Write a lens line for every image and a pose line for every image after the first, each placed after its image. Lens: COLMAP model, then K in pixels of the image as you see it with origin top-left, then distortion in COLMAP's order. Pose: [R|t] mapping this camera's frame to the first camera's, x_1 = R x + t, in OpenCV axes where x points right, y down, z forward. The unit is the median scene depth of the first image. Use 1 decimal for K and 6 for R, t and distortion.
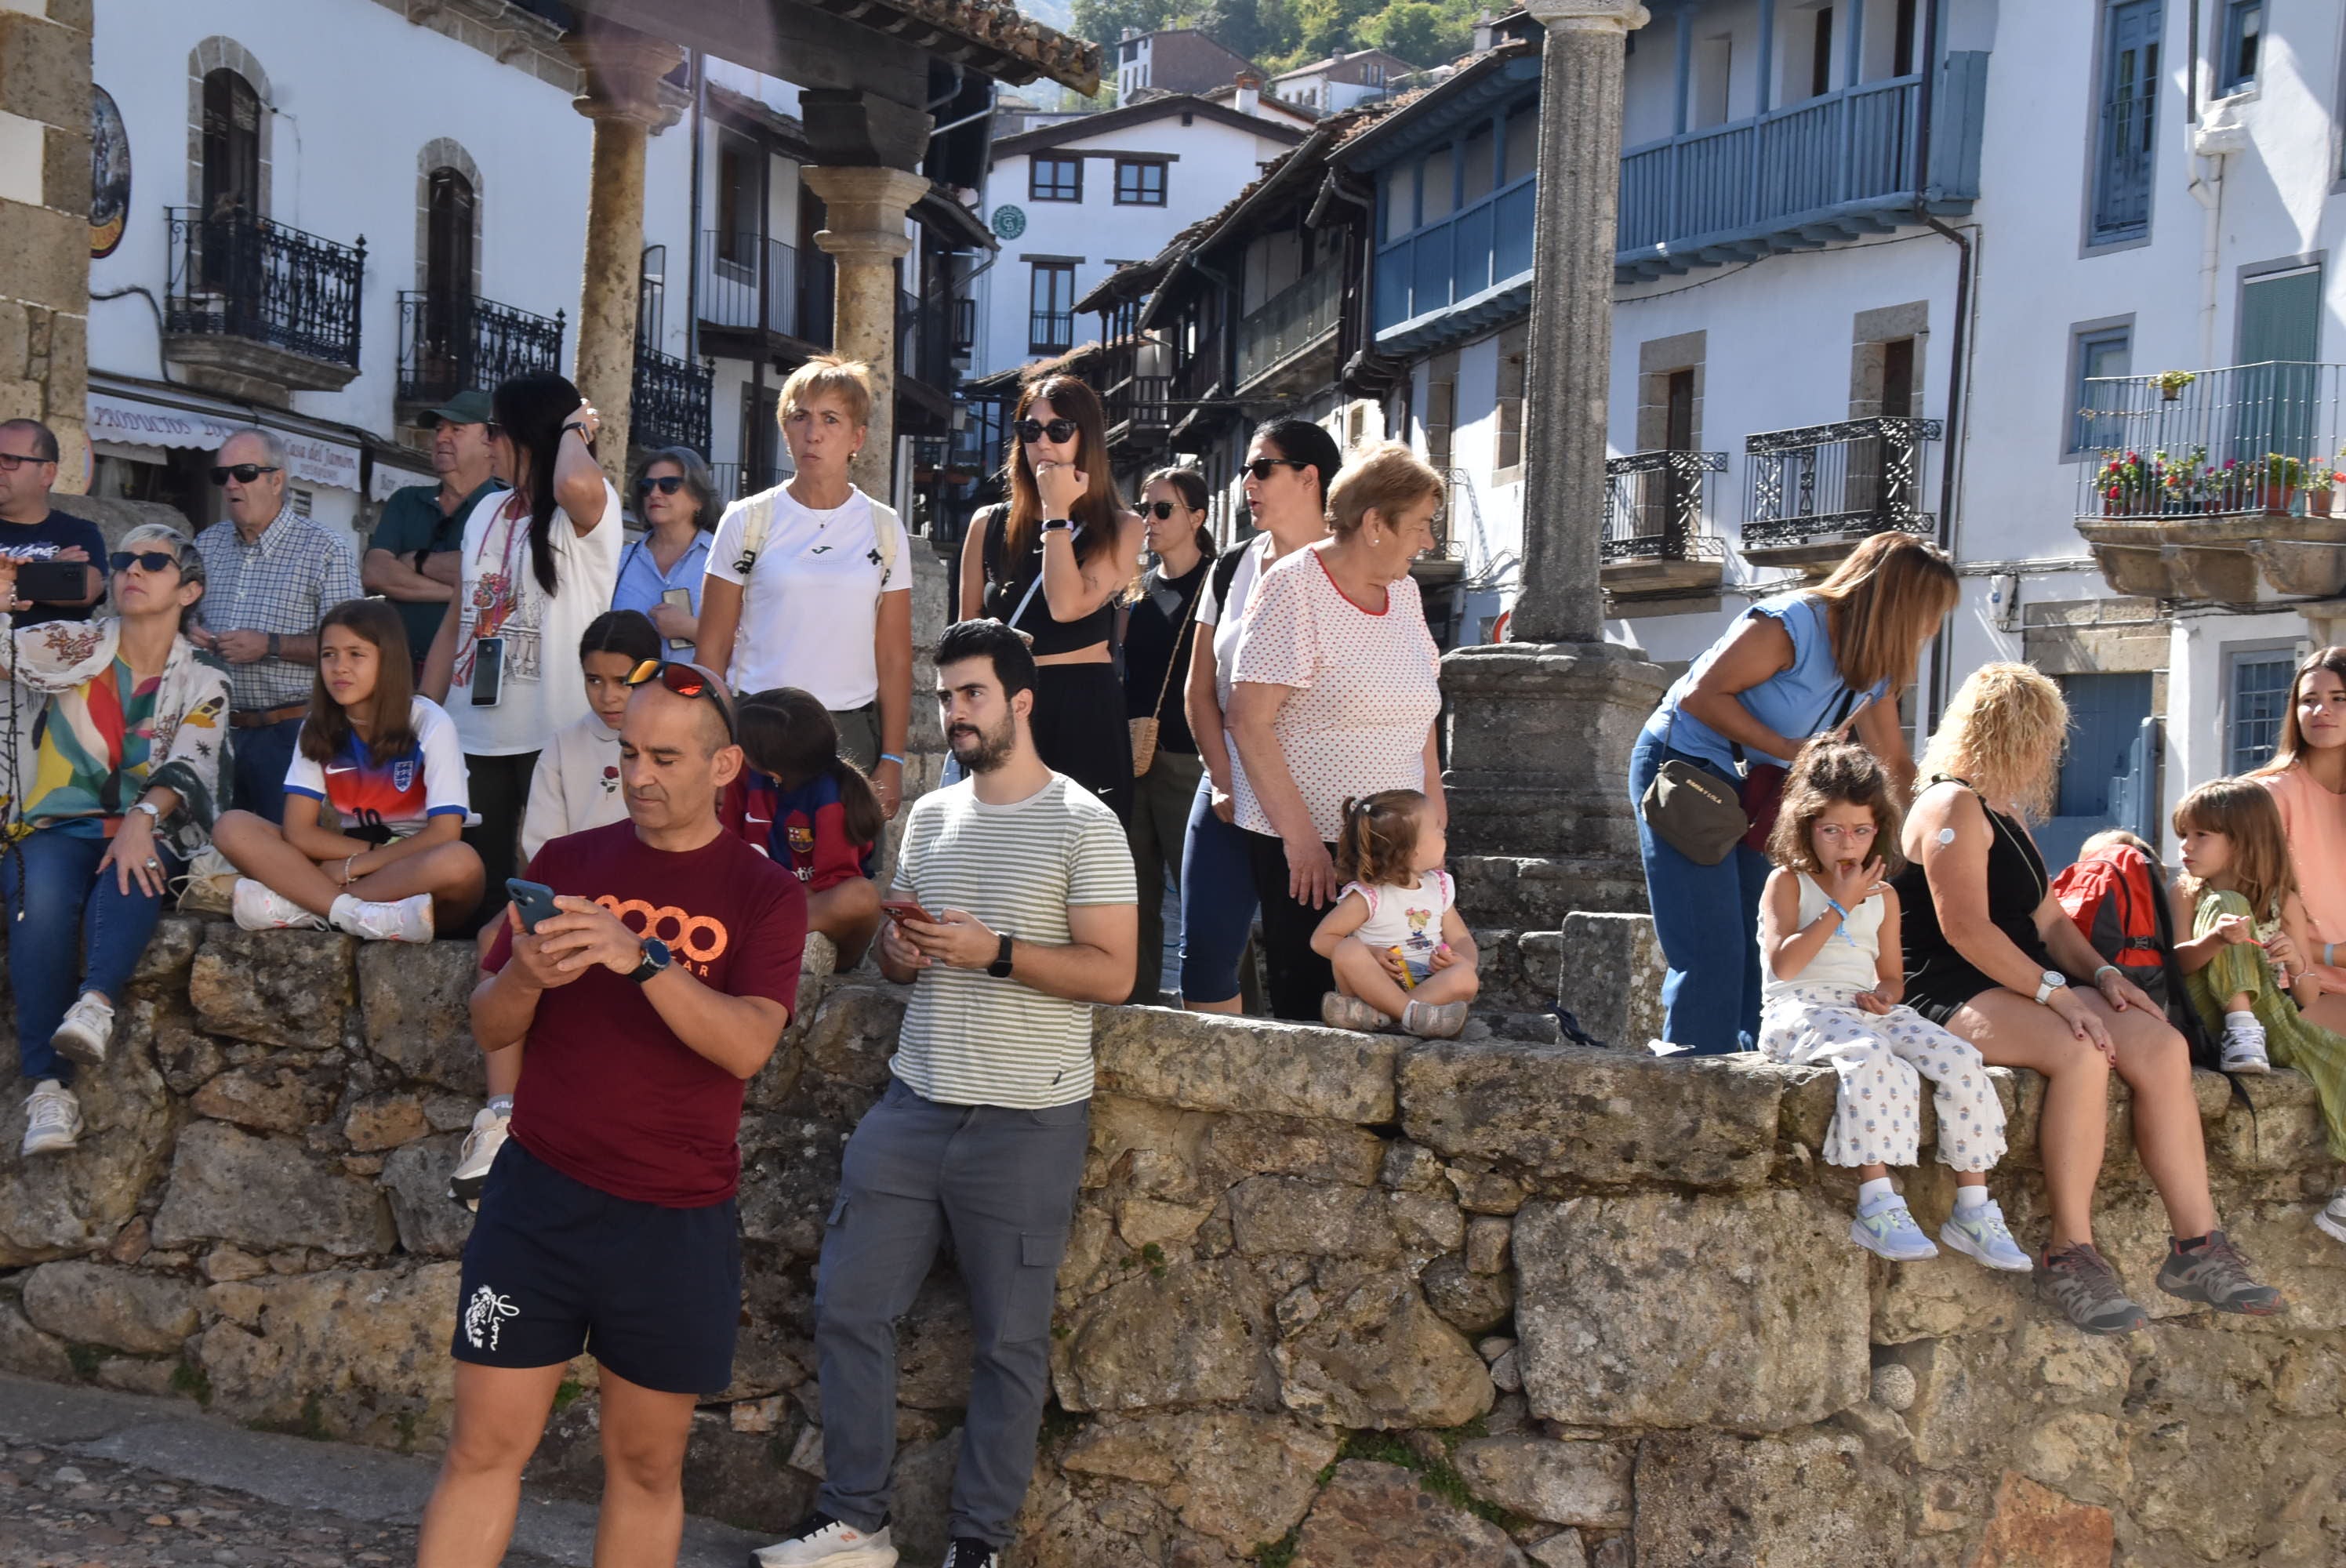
lens RADIAL K [[4652.0, 0, 1076.2], [0, 4652.0, 880.7], [0, 0, 1]] dist [0.298578, 0.400176]
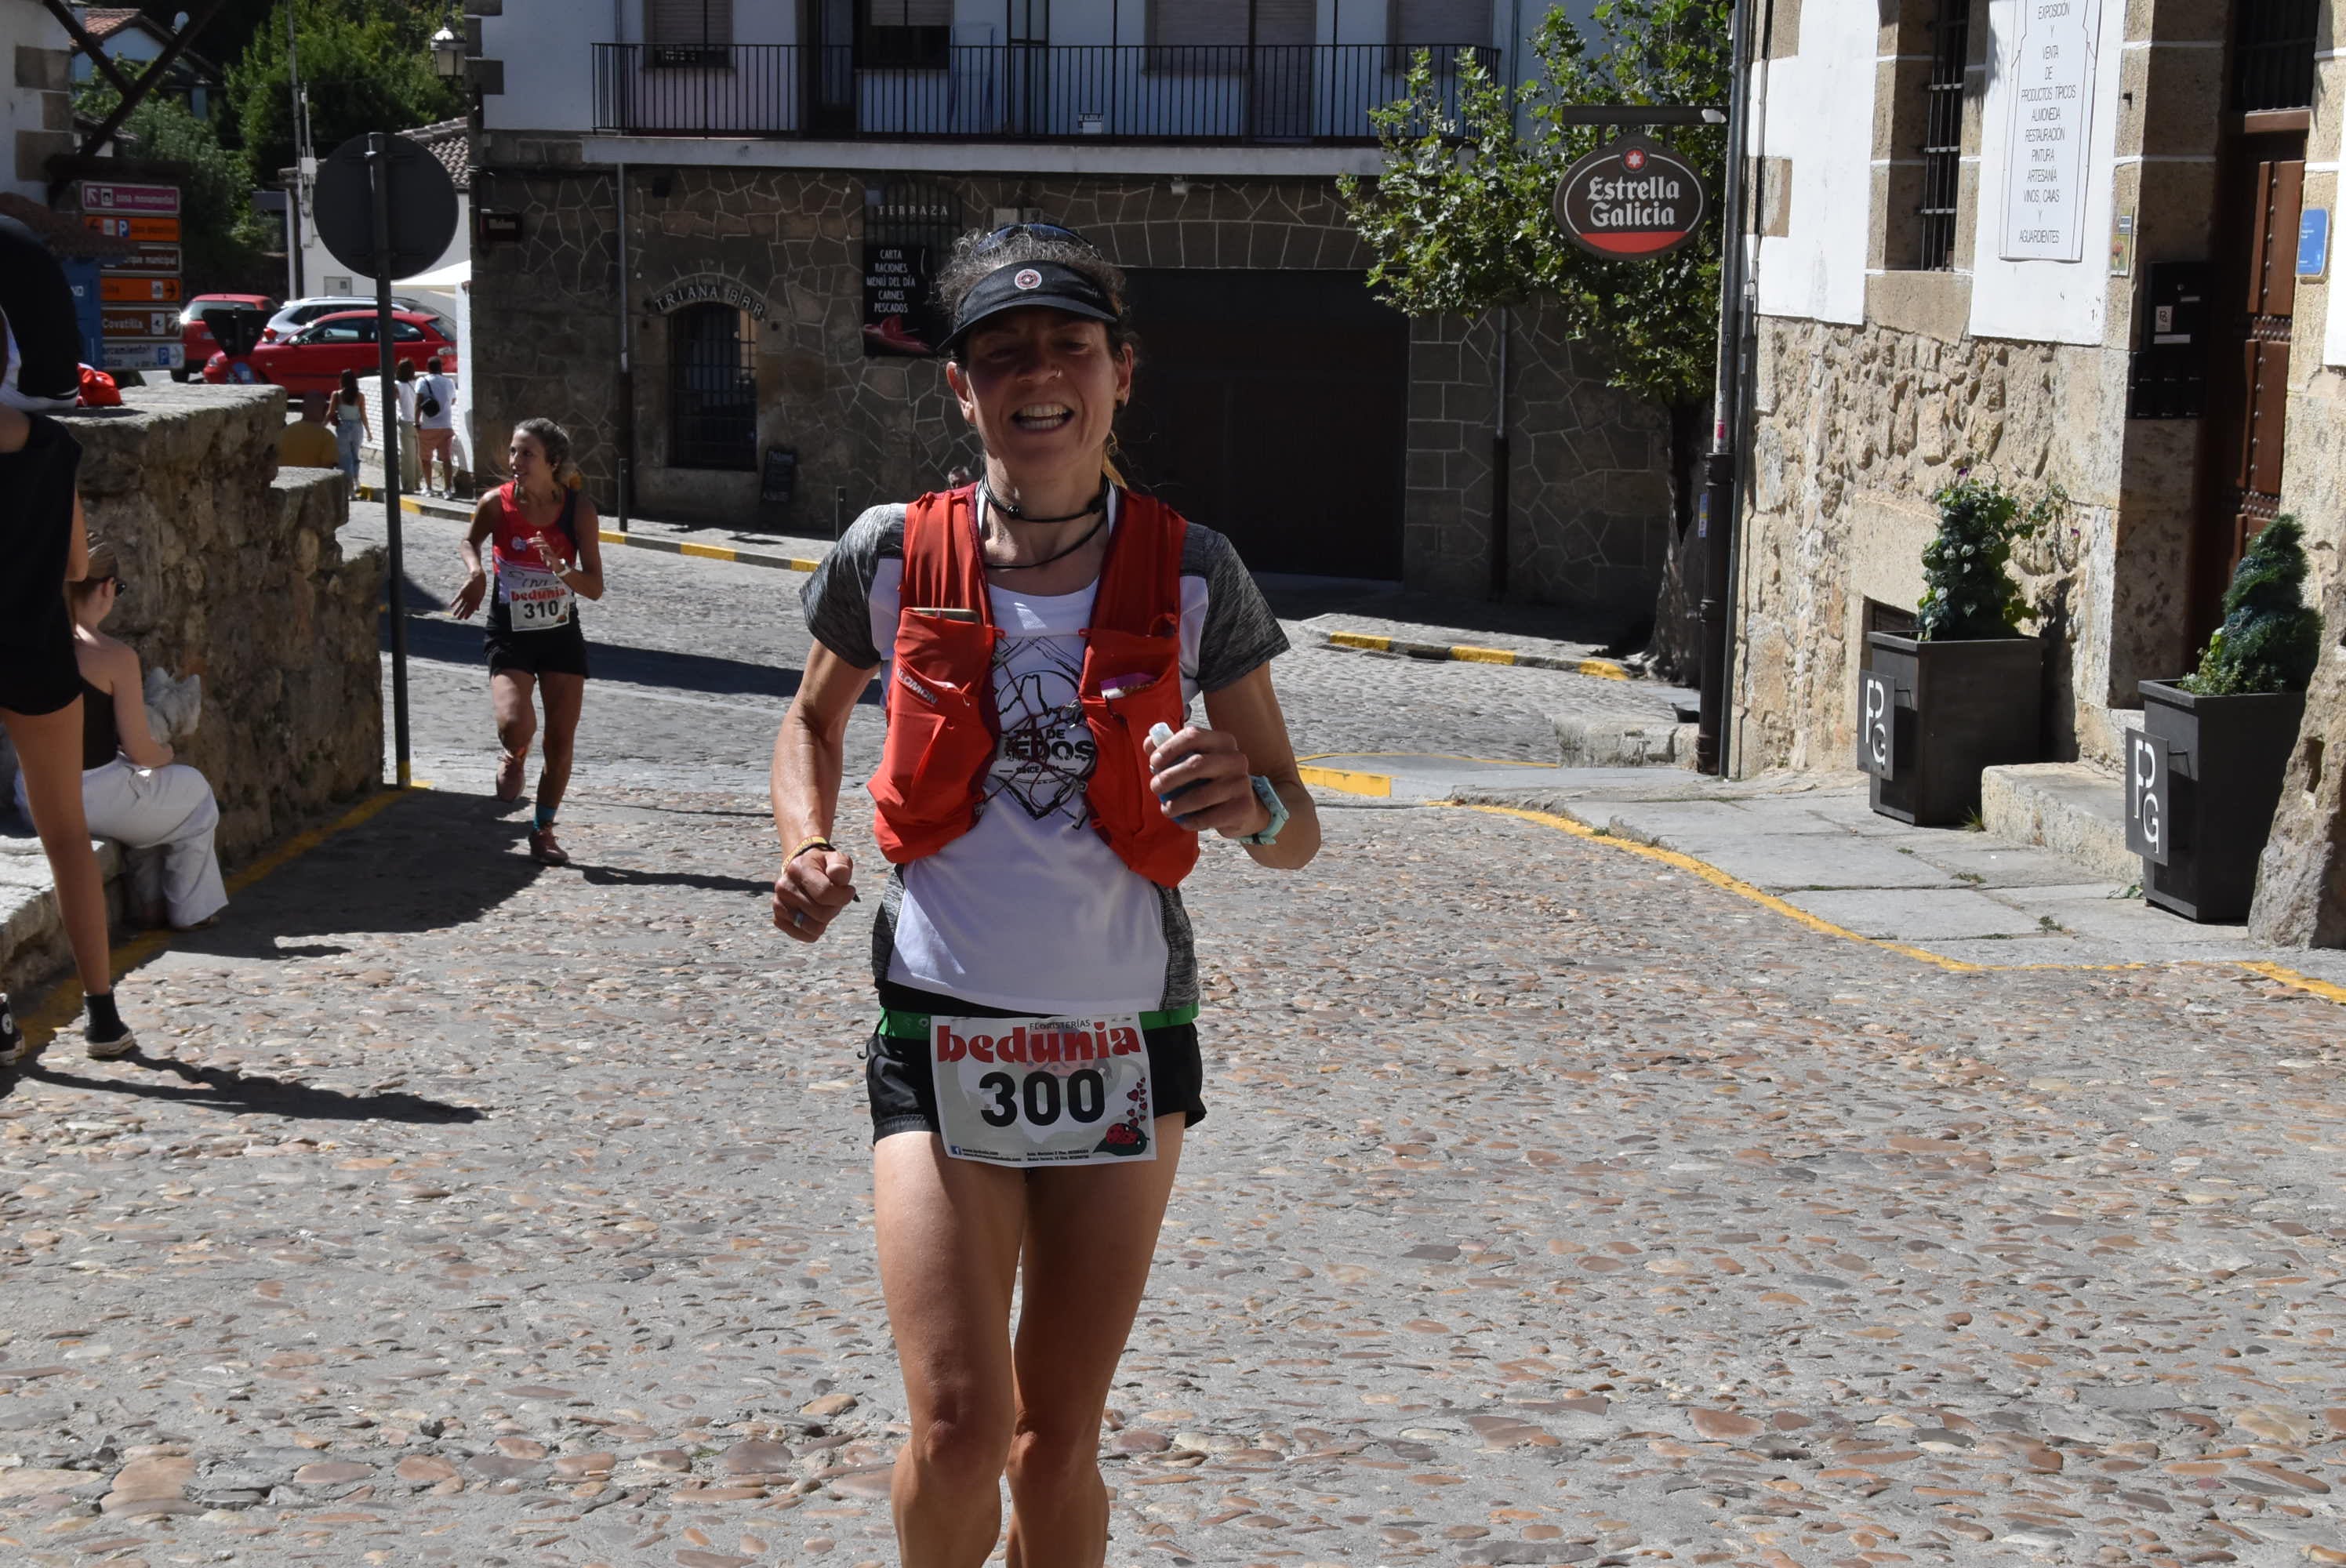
lens RADIAL K [[3999.4, 0, 1143.7], [0, 3999.4, 895.2], [0, 0, 1]] dist [0.135042, 0.554991]
pose [[0.574809, -0.155293, 0.803417, -0.768202], [0.006711, 0.982689, 0.185143, -0.055495], [-0.818260, -0.101030, 0.565900, -0.150576]]
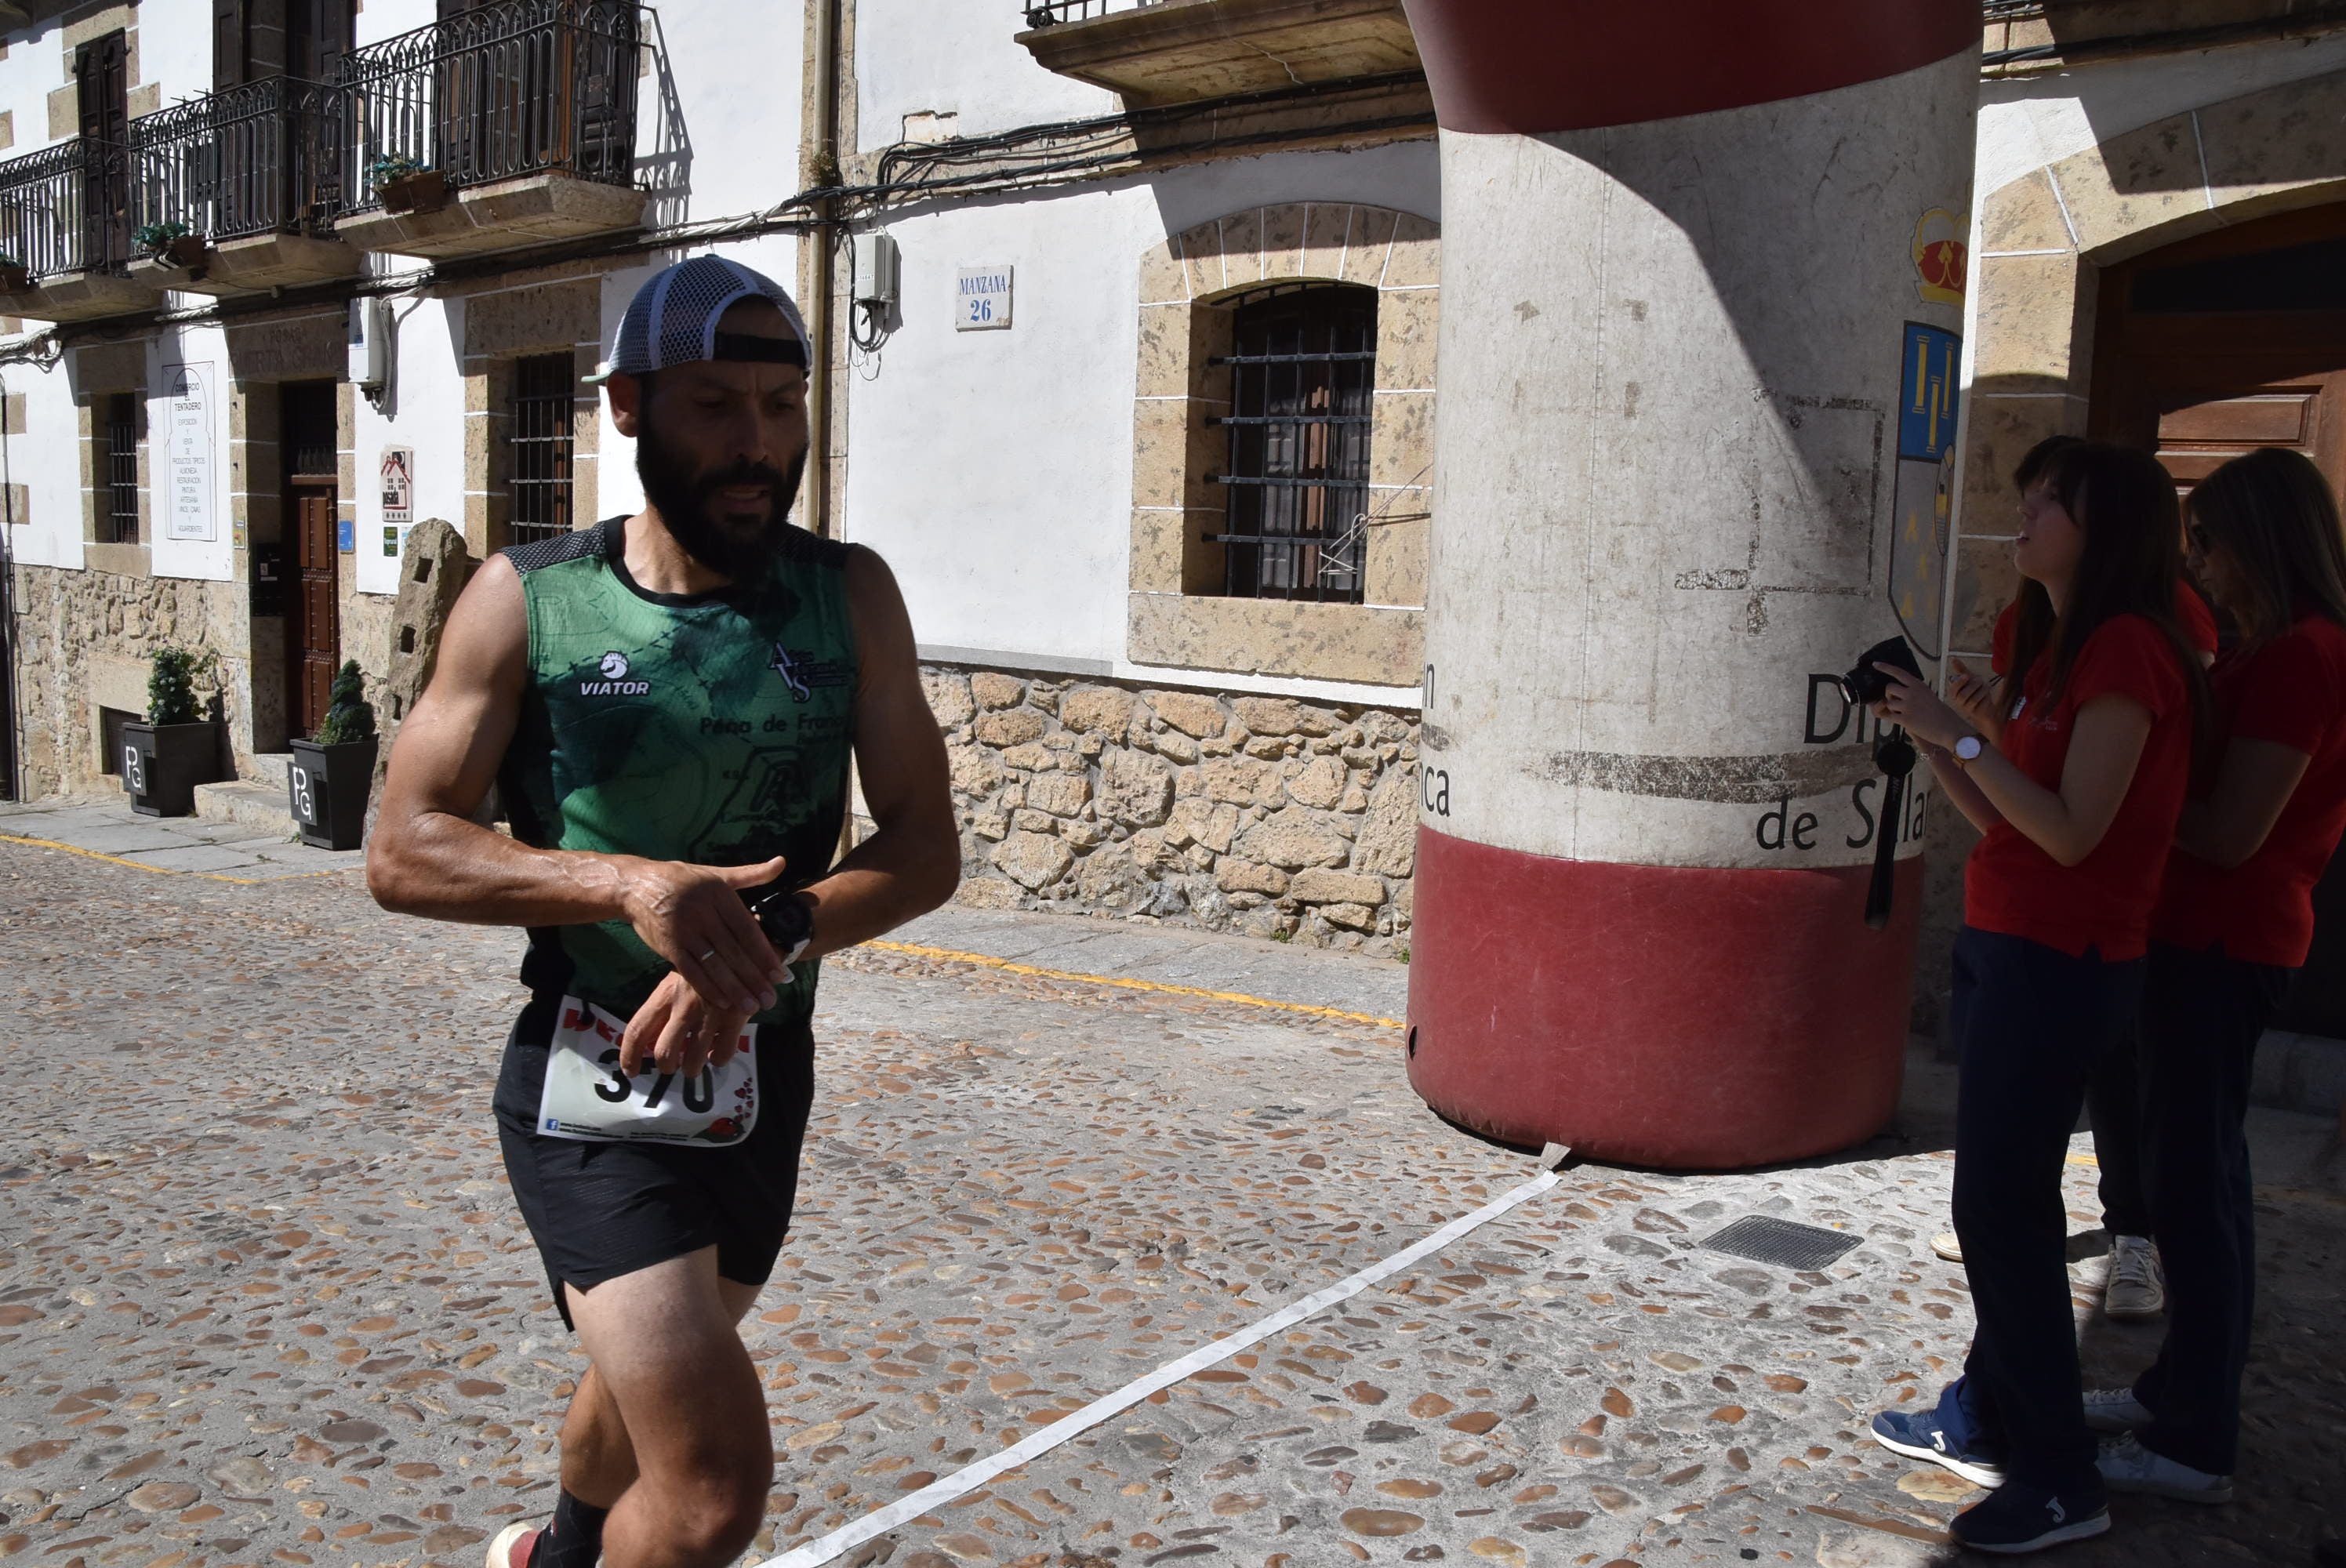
lens RADIAL K [[1856.4, 0, 1113.9], [0, 1856.4, 859.9], [0, 0, 1]] dist [-0.160466, 0.137739]
pose [[-0.139180, -0.194176, 0.971043, -0.813554], [-0.041311, 0.980872, 0.190220, -0.056087], [-0.989405, -0.013640, -0.144539, -0.038618]]
